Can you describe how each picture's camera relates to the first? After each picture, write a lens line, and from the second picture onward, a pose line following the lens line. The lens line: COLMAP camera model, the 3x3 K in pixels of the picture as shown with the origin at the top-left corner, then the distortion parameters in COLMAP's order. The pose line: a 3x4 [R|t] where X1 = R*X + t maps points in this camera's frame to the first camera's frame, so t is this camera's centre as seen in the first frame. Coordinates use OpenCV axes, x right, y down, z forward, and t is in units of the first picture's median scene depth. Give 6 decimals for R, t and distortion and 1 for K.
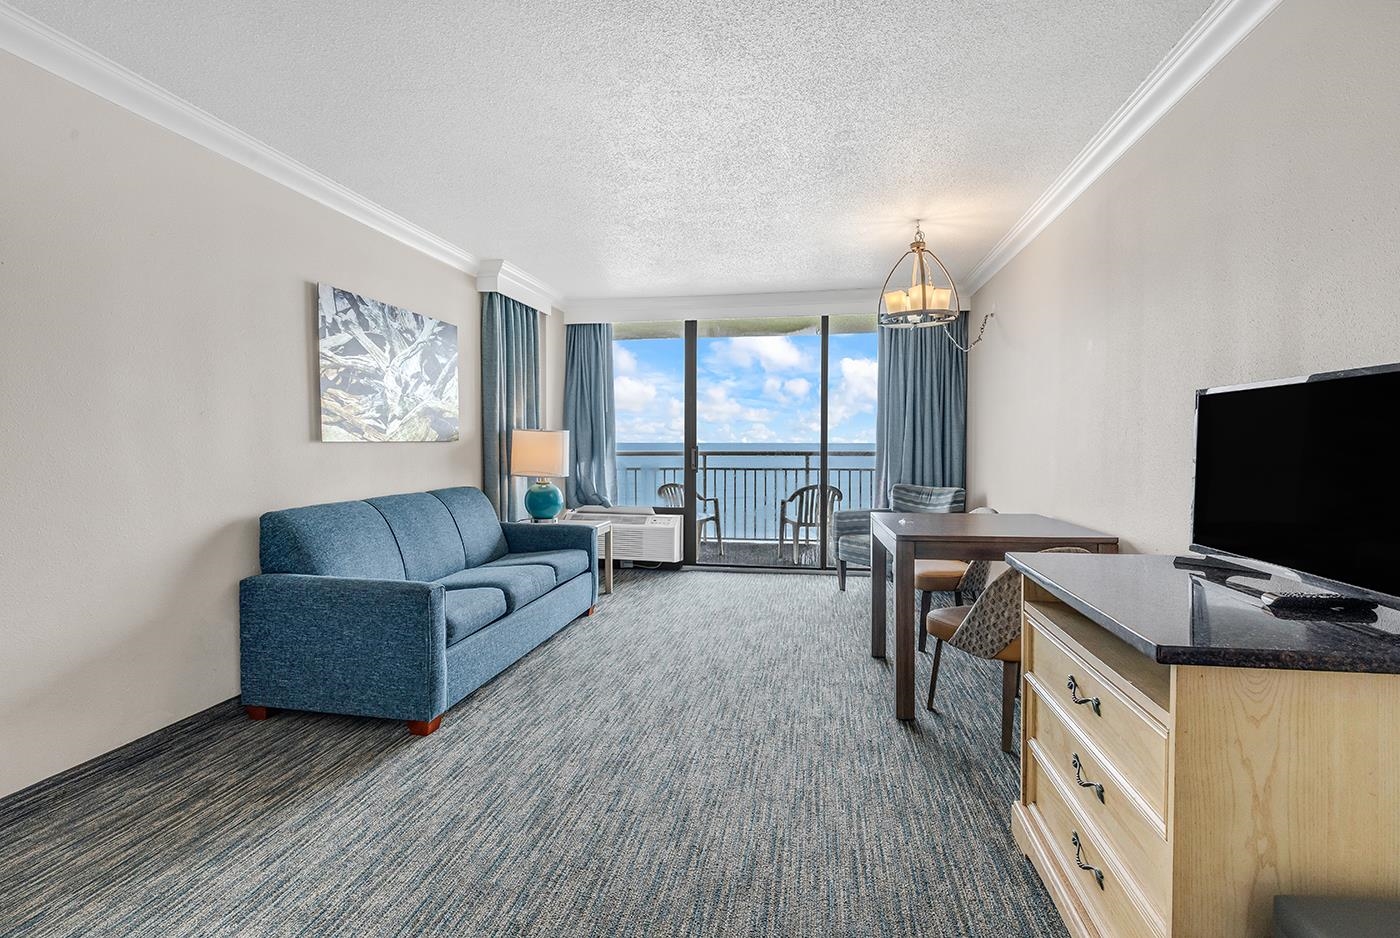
lens RADIAL K [[654.3, 0, 700.0], [0, 654.3, 469.0], [0, 0, 1]] dist [-0.001160, -0.000123]
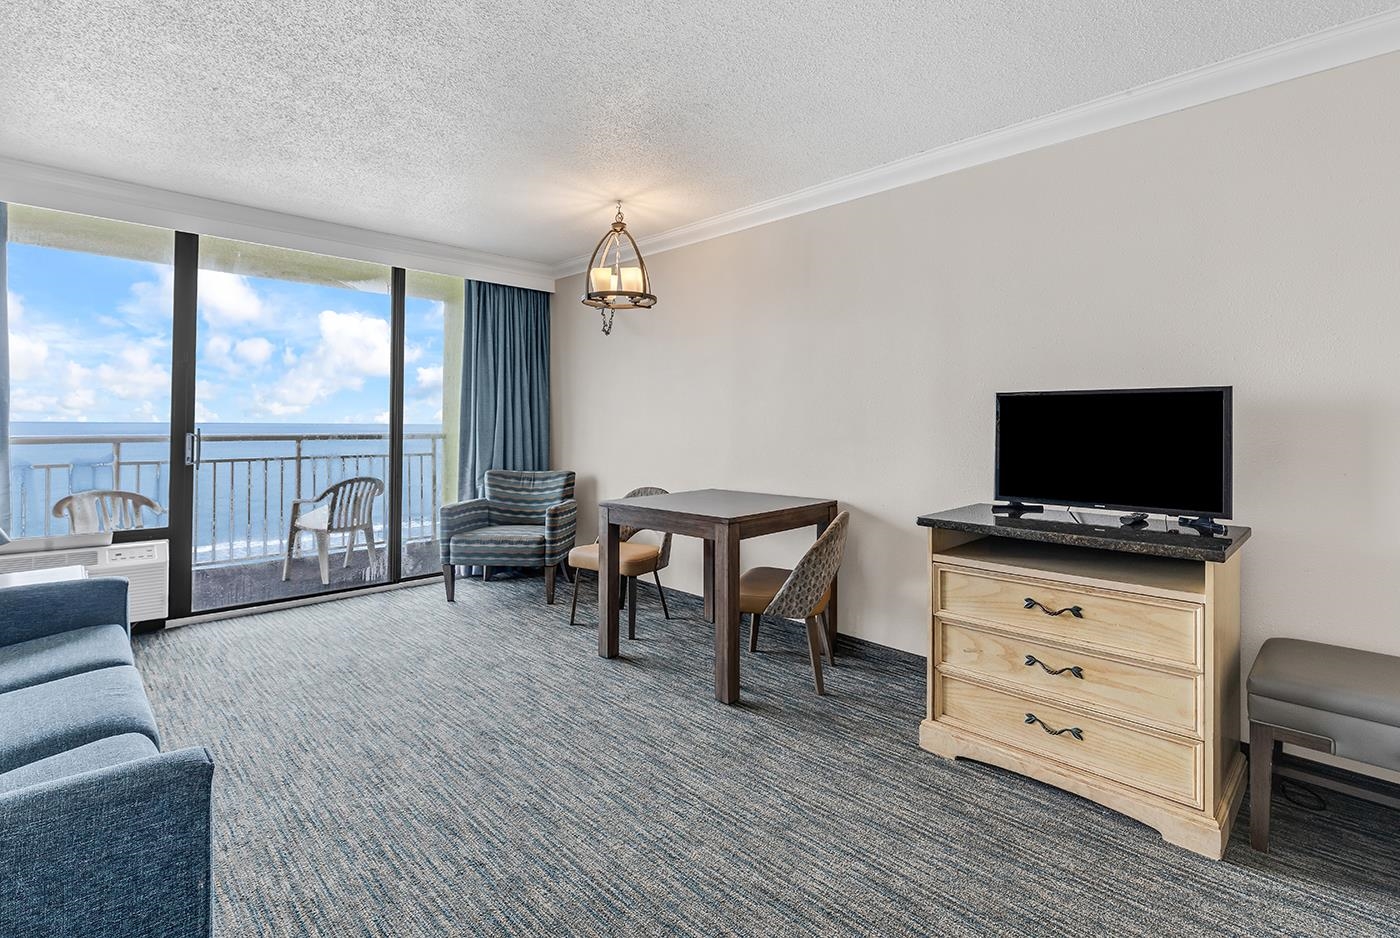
lens RADIAL K [[664.6, 0, 729.8], [0, 664.6, 420.7], [0, 0, 1]] dist [-0.000101, -0.000721]
pose [[0.557735, 0.006662, 0.829993, -0.282683], [0.029002, 0.999201, -0.027509, -0.010790], [-0.829513, 0.039414, 0.557096, 0.219291]]
